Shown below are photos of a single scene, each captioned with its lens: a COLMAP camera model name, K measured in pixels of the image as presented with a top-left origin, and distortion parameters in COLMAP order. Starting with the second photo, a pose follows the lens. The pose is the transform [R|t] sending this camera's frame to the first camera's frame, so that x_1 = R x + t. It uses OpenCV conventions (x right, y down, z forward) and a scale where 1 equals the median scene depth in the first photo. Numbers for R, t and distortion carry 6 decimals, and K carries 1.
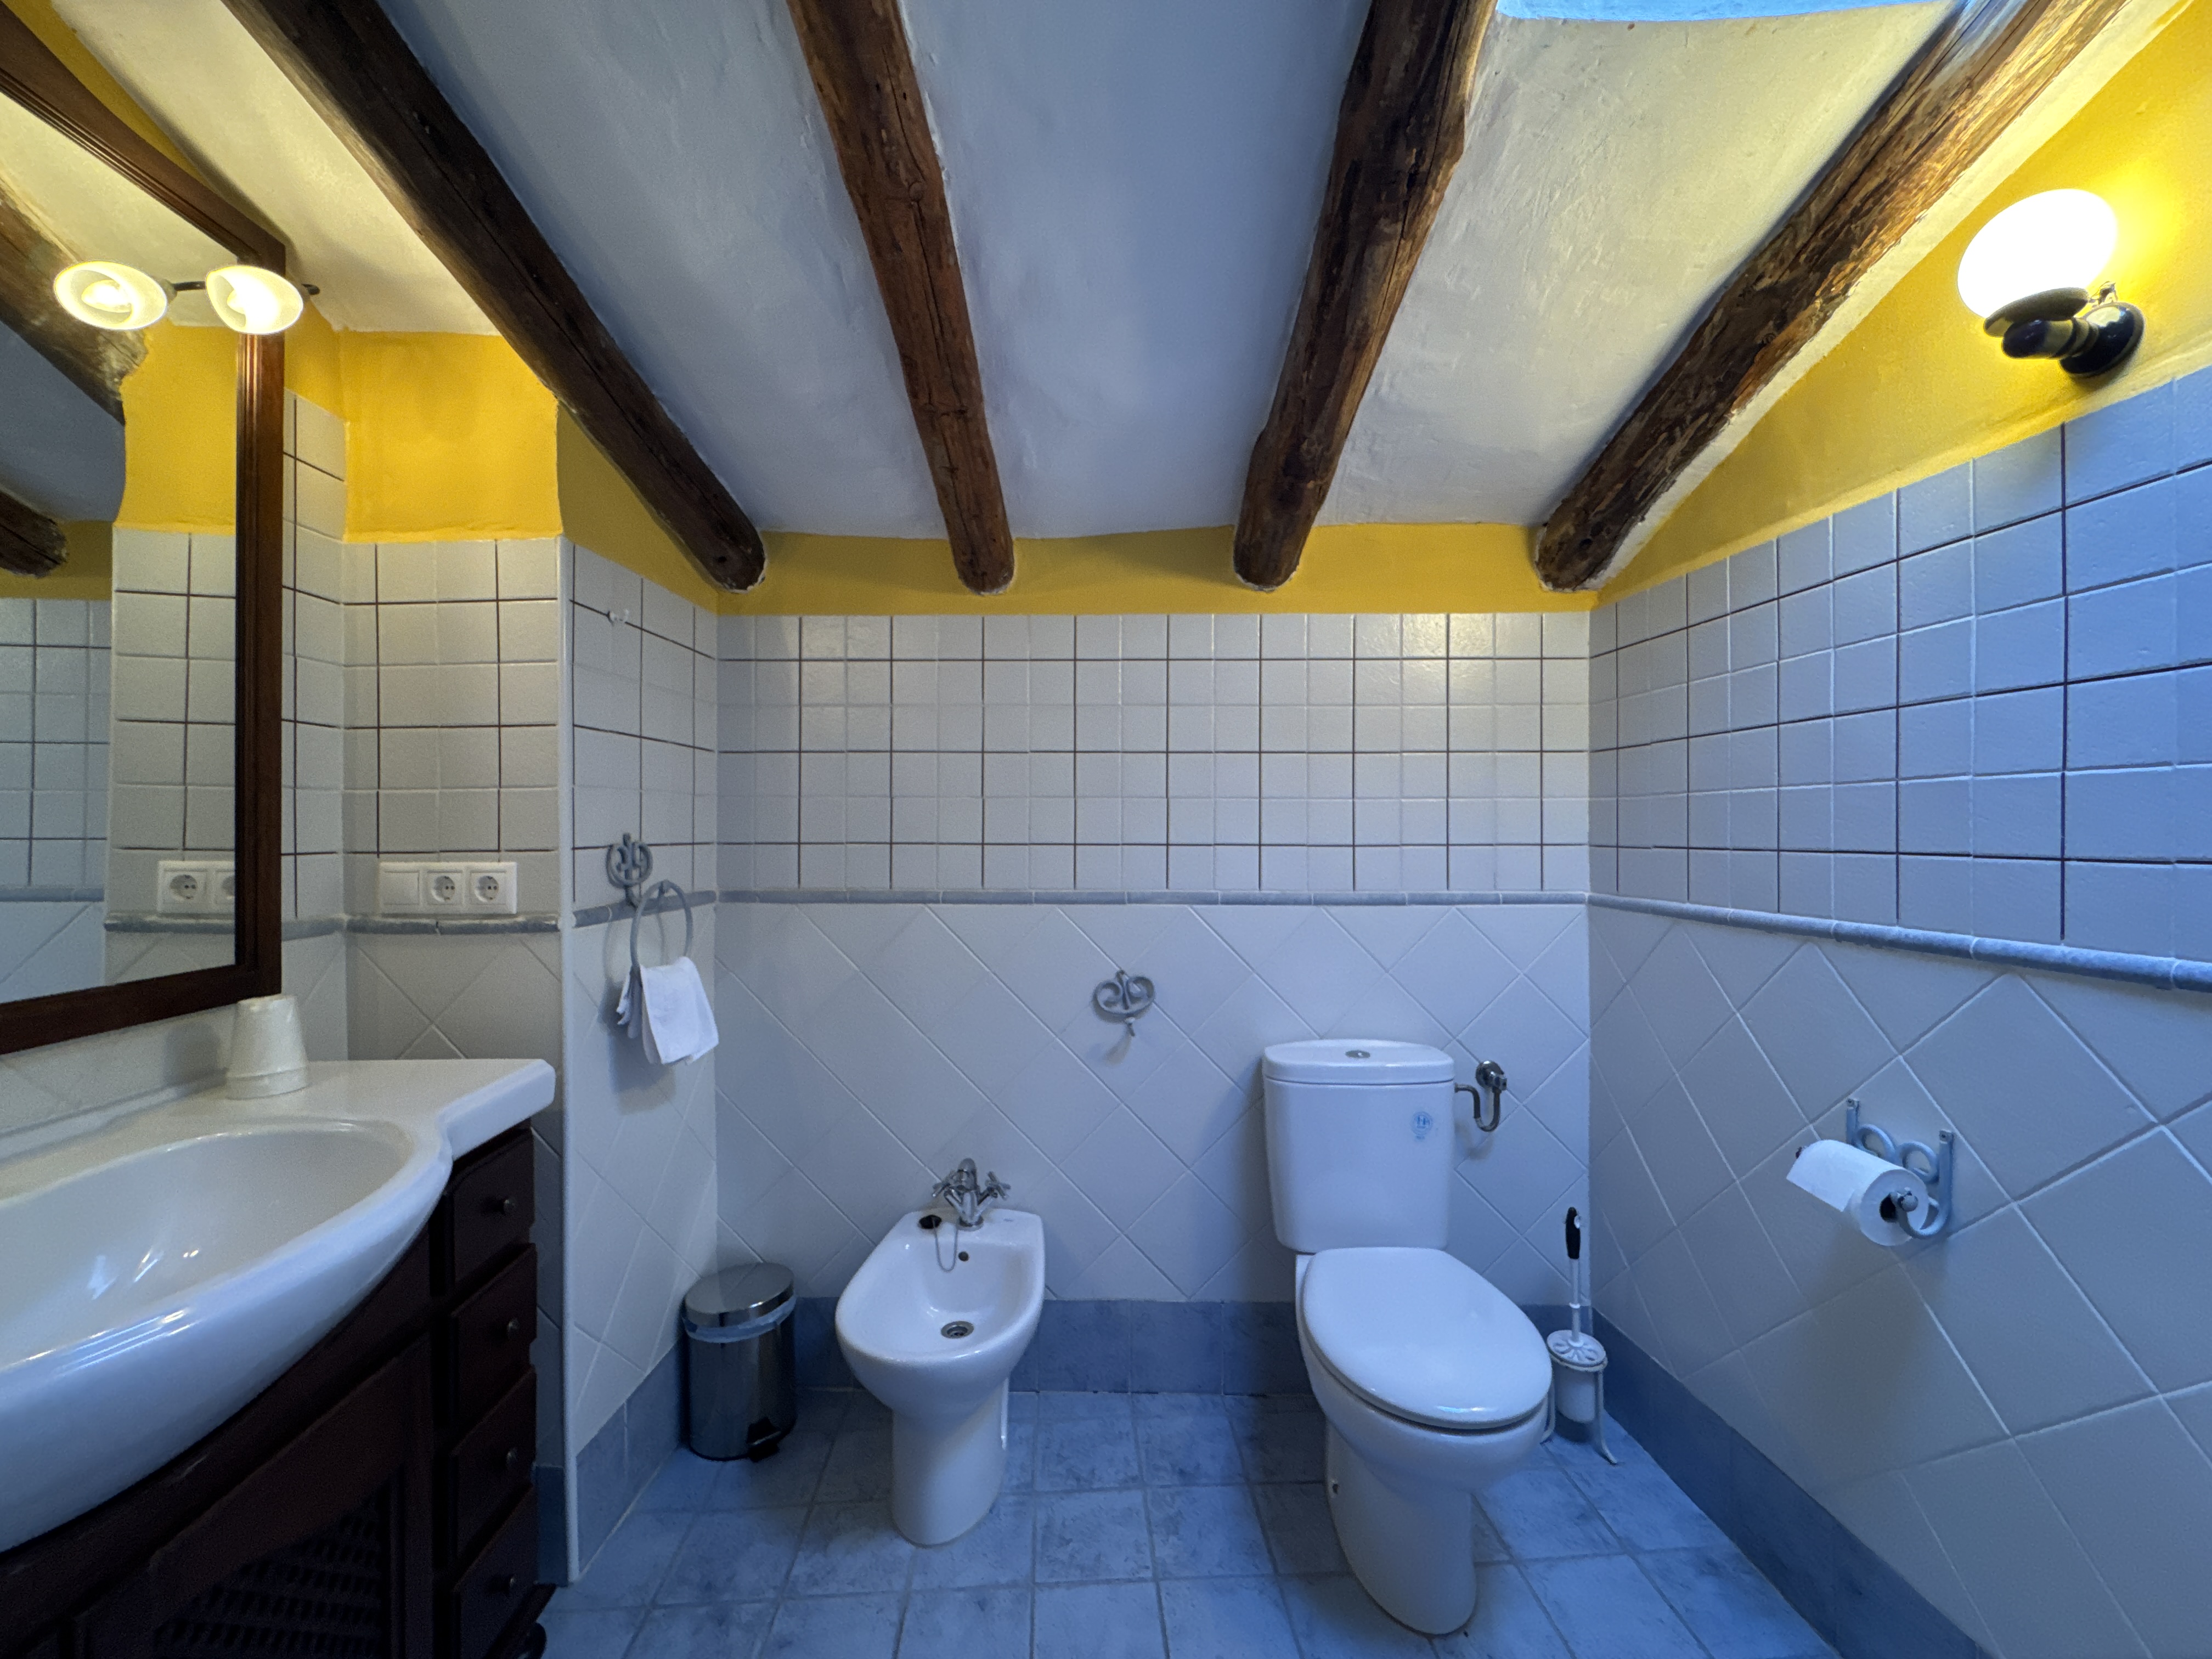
lens RADIAL K [[895.6, 0, 1106.0], [0, 895.6, 829.5], [0, 0, 1]] dist [-0.002288, 0.000057]
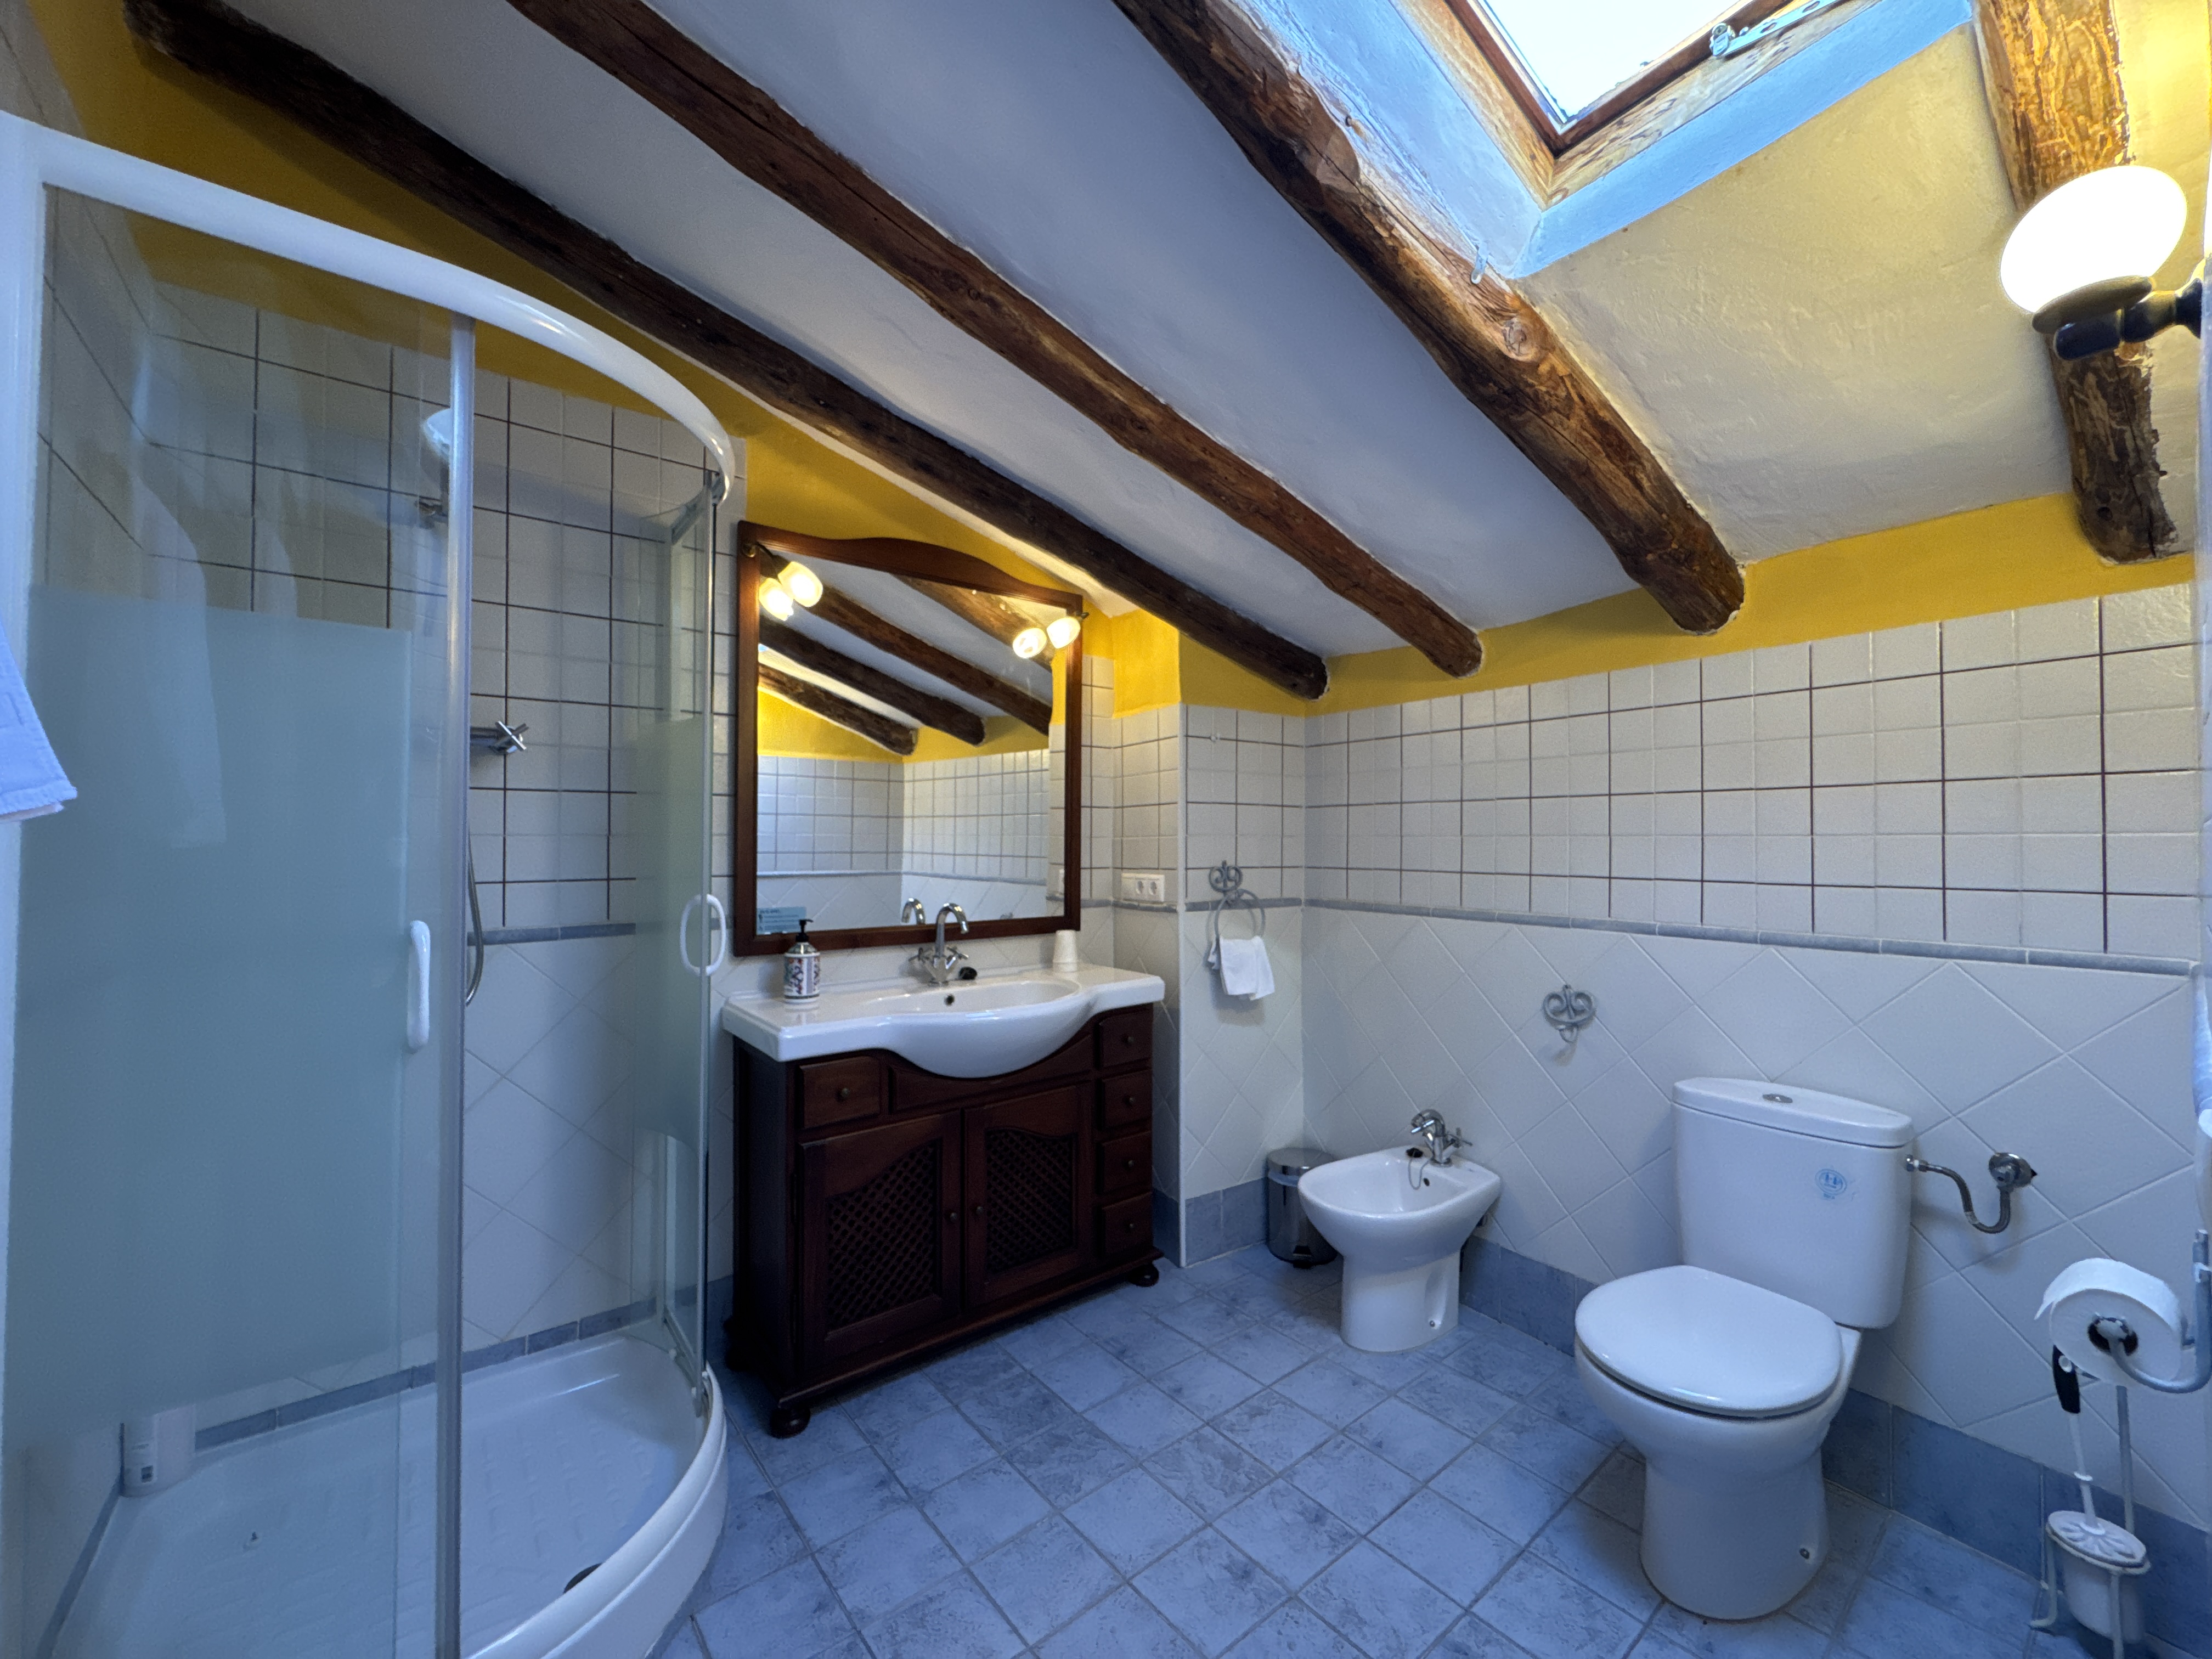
lens RADIAL K [[895.6, 0, 1106.0], [0, 895.6, 829.5], [0, 0, 1]] dist [-0.002288, 0.000057]
pose [[0.577401, -0.011365, -0.816381, 0.682078], [-0.006027, 0.999817, -0.018182, -0.020916], [0.816438, 0.015419, 0.577227, -0.171977]]
